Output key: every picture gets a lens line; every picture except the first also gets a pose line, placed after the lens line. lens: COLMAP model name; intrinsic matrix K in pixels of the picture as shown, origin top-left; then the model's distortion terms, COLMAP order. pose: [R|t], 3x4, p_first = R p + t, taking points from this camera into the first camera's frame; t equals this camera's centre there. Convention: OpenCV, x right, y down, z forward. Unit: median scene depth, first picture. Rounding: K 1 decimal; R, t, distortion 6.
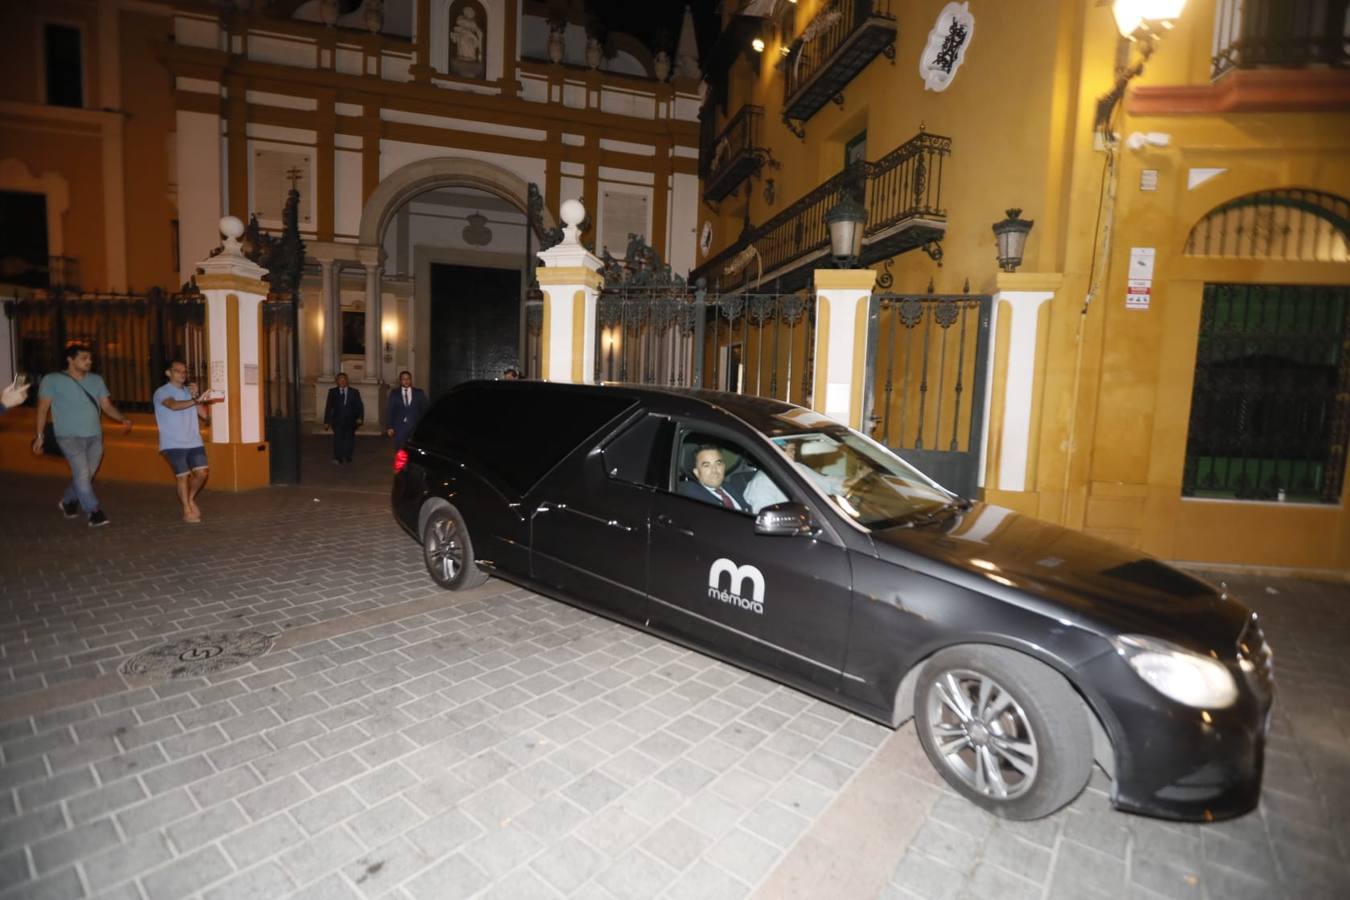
lens RADIAL K [[617.1, 0, 676.3], [0, 617.1, 456.8], [0, 0, 1]] dist [-0.048789, 0.020178]
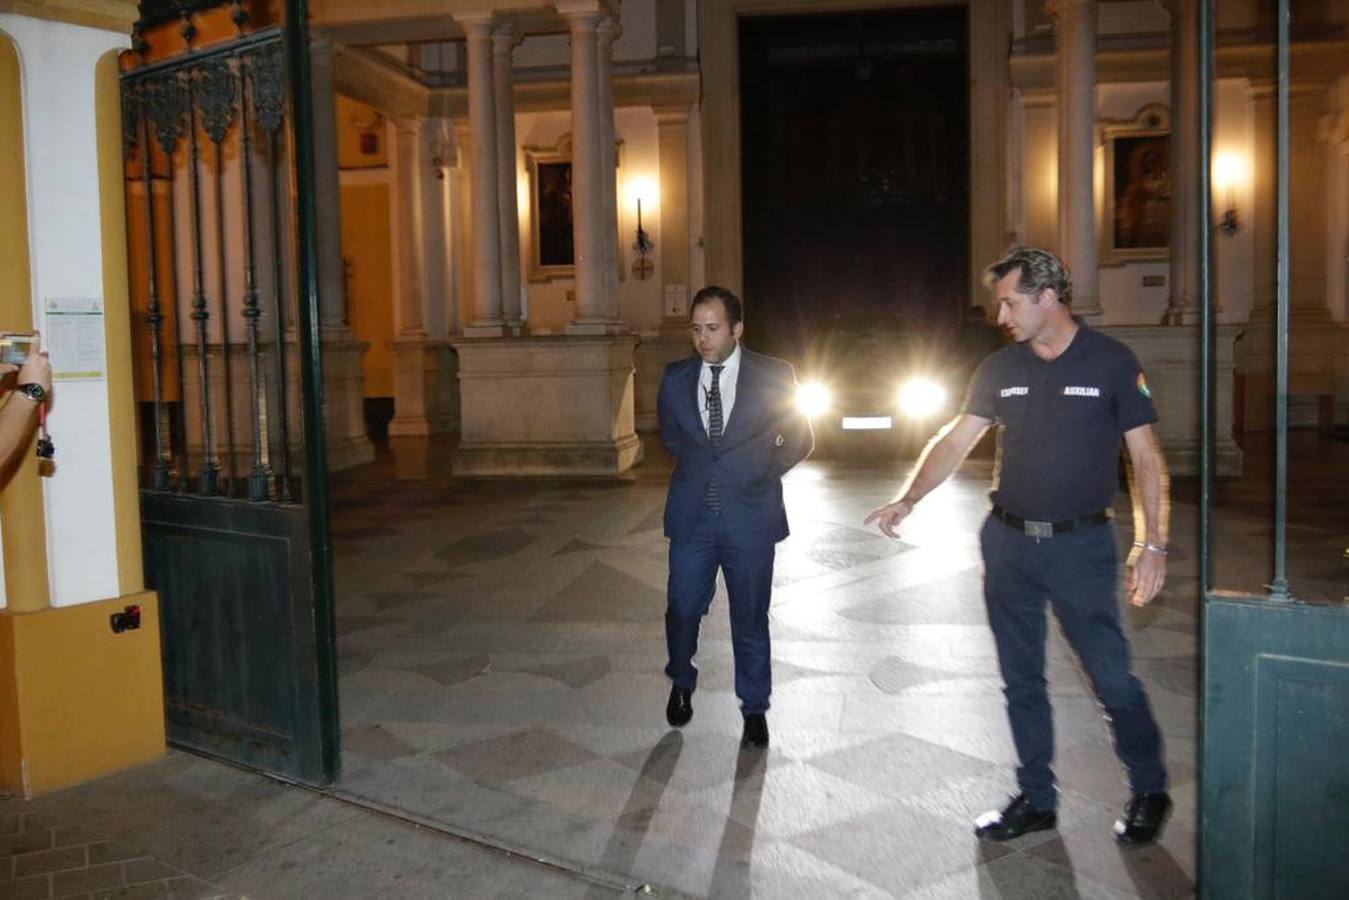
lens RADIAL K [[1297.1, 0, 674.9], [0, 1297.1, 418.7], [0, 0, 1]] dist [-0.004046, -0.002170]
pose [[0.905151, -0.029787, -0.424045, -0.139073], [0.015176, 0.999170, -0.037792, -0.044771], [0.424819, 0.027772, 0.904852, 0.352424]]
